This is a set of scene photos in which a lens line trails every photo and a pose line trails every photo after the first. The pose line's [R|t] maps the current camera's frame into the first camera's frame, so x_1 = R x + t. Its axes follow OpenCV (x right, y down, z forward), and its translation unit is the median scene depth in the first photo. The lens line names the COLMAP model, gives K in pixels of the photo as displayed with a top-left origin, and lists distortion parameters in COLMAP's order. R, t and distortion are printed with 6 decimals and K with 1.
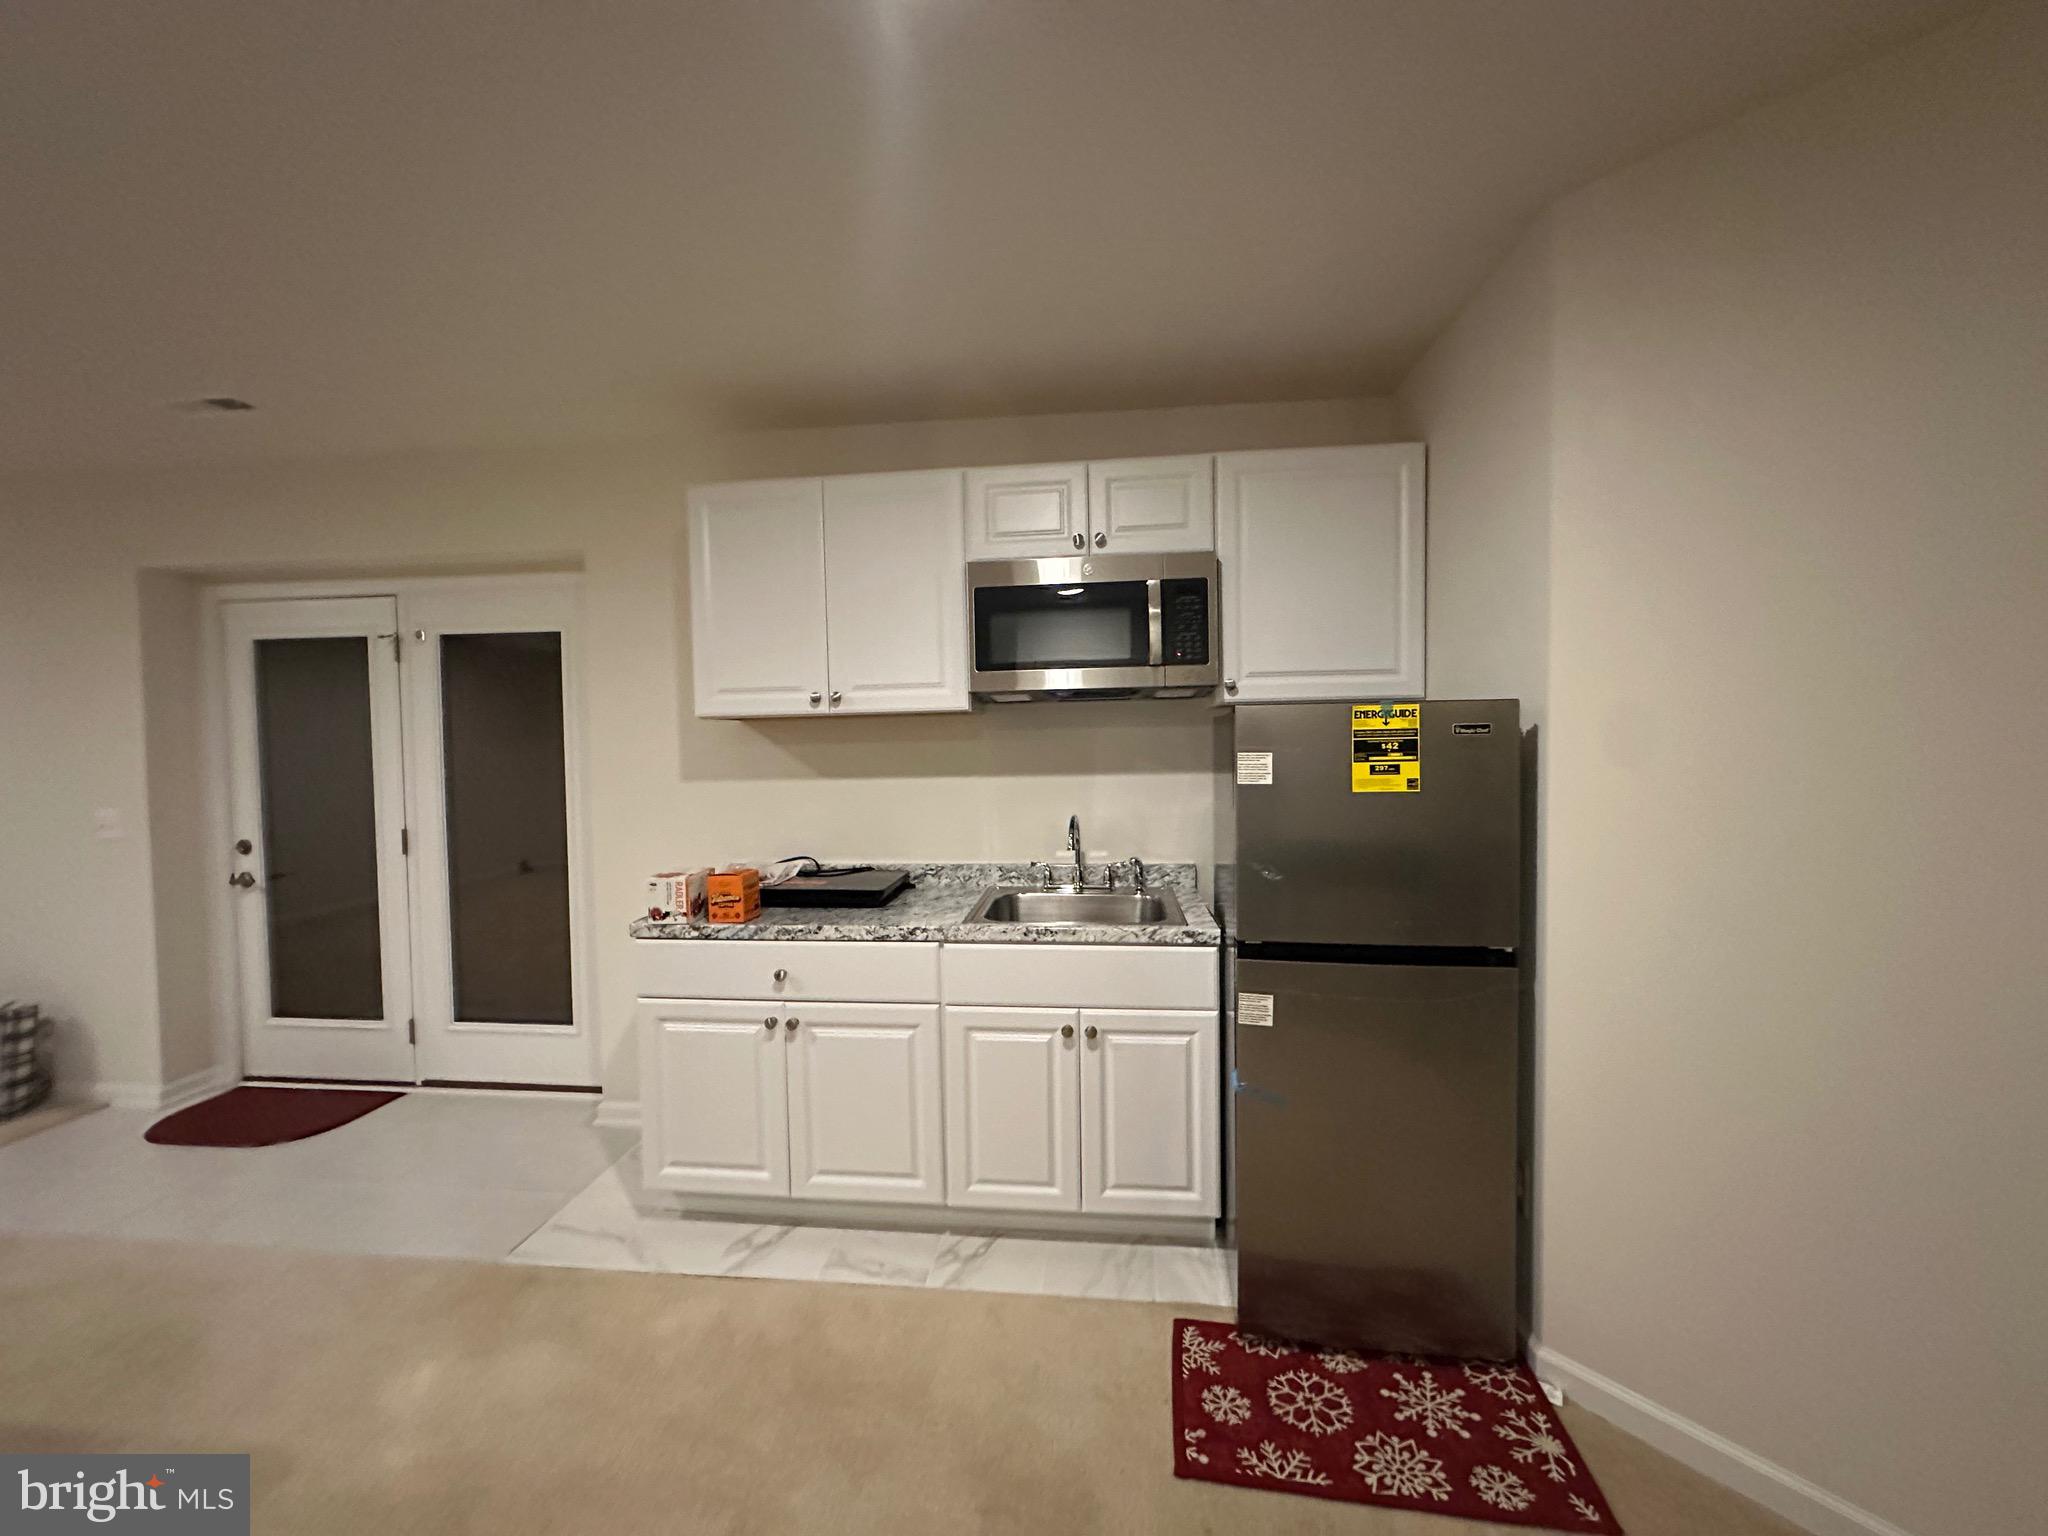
lens RADIAL K [[810.3, 0, 1023.3], [0, 810.3, 767.1], [0, 0, 1]] dist [-0.001403, -0.000215]
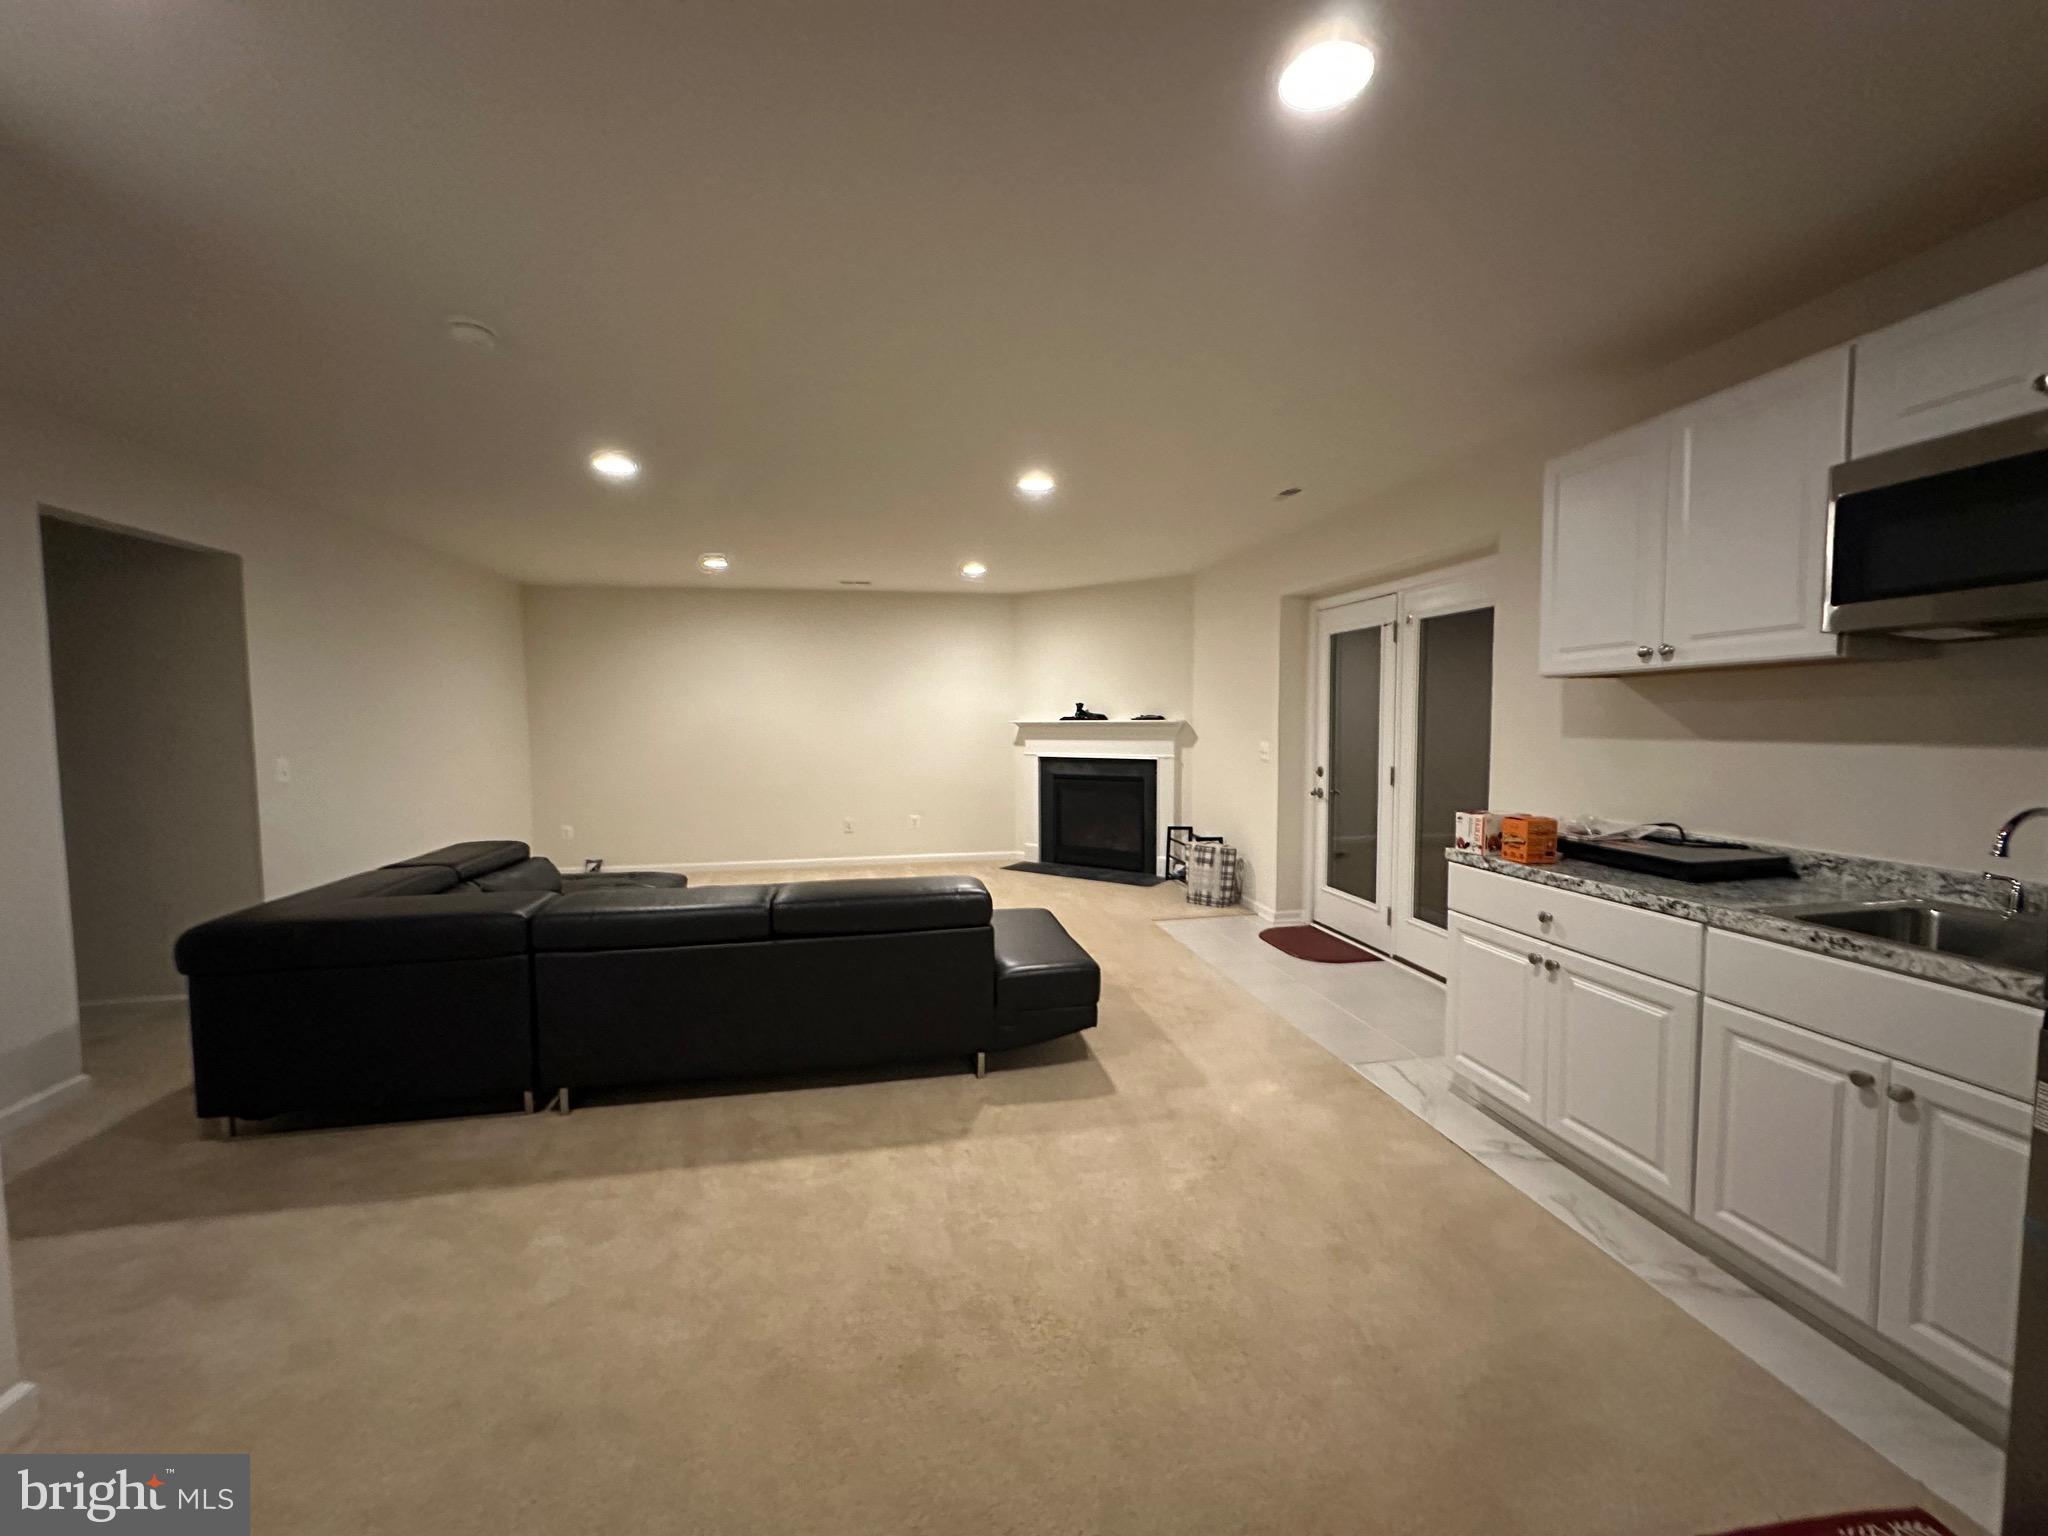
lens RADIAL K [[810.3, 0, 1019.0], [0, 810.3, 765.0], [0, 0, 1]] dist [-0.001403, -0.000215]
pose [[0.282138, 0.069734, -0.956836, 0.500066], [-0.030104, 0.997507, 0.063821, 0.009043], [0.958901, 0.010798, 0.283534, 0.029779]]
